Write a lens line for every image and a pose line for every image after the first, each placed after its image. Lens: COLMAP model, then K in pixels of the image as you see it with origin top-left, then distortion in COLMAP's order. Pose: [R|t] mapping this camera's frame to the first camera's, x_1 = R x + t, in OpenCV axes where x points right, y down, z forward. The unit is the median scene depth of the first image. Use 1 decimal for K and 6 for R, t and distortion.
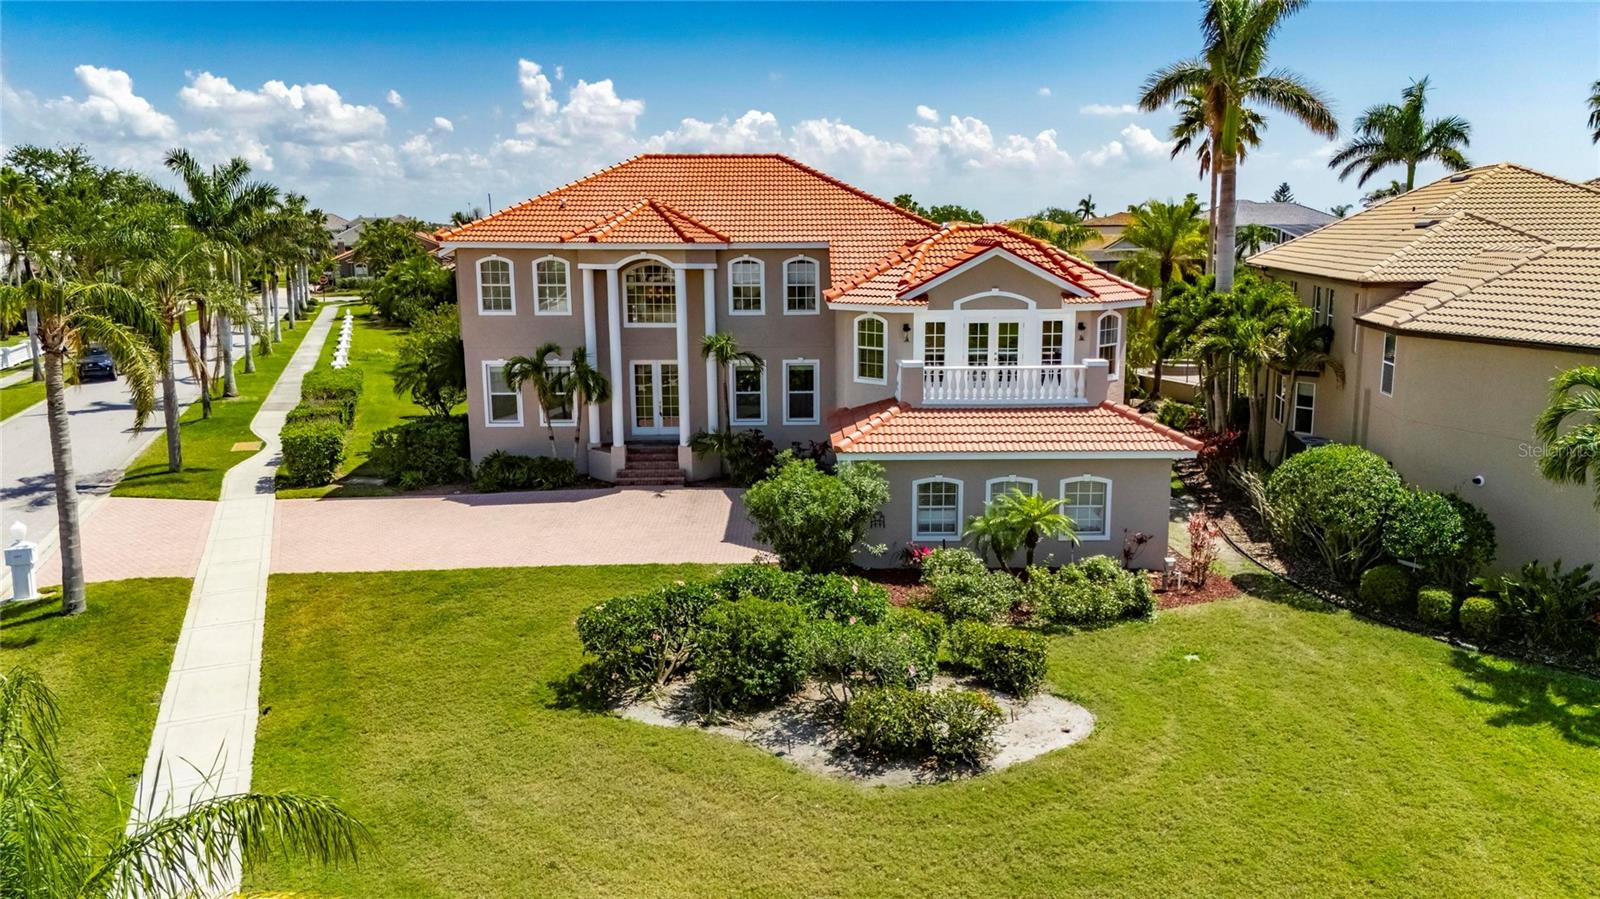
lens RADIAL K [[1180.0, 0, 810.2], [0, 1180.0, 446.7], [0, 0, 1]] dist [0.096291, -0.128230]
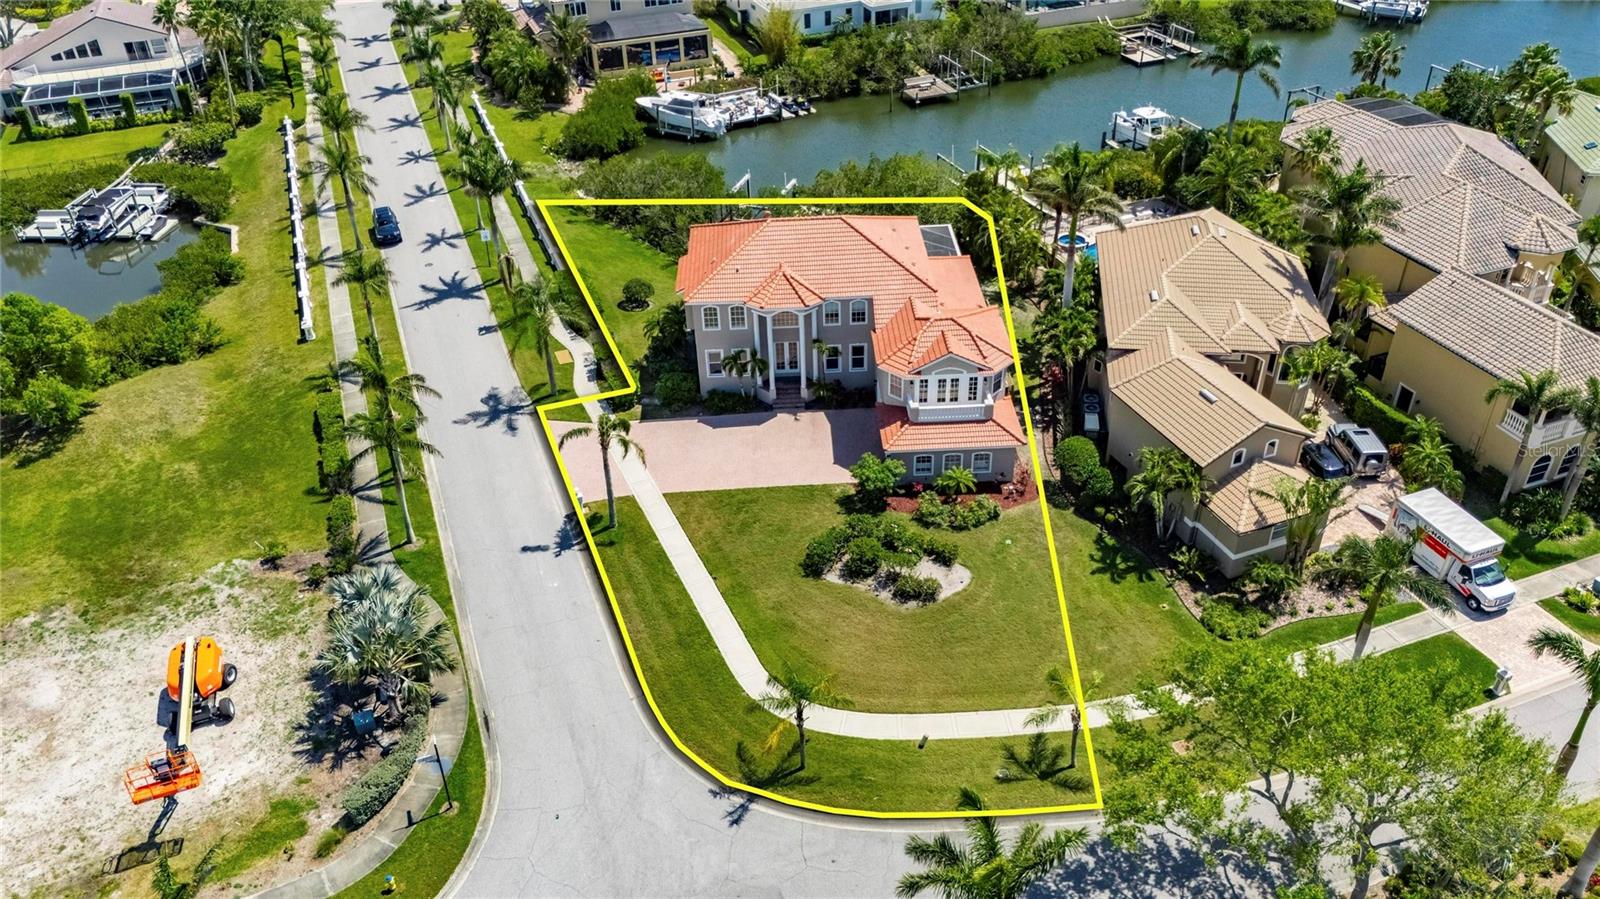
lens RADIAL K [[1180.0, 0, 810.2], [0, 1180.0, 446.7], [0, 0, 1]] dist [0.096291, -0.128230]
pose [[0.999505, -0.028880, 0.012482, -0.153976], [0.021239, 0.912043, 0.409545, -0.950218], [-0.023212, -0.409077, 0.912205, -1.196020]]
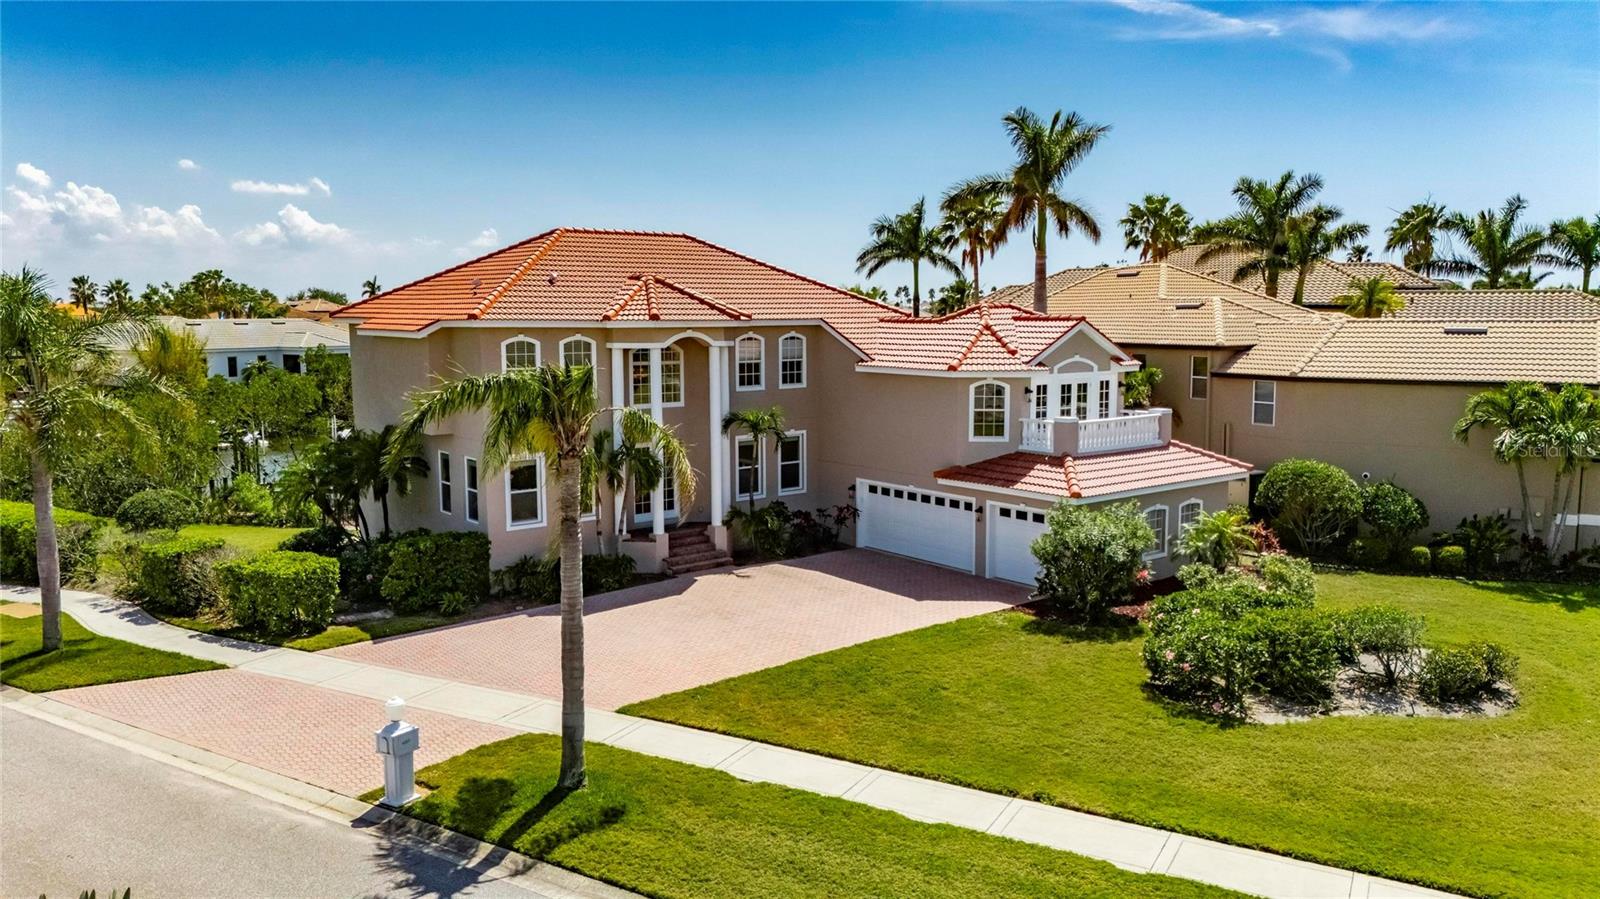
lens RADIAL K [[1180.0, 0, 810.2], [0, 1180.0, 446.7], [0, 0, 1]] dist [0.096291, -0.128230]
pose [[0.786598, -0.069100, 0.613587, -0.794521], [0.111075, 0.993343, -0.030528, -0.034229], [-0.607392, 0.092168, 0.789037, 0.221758]]
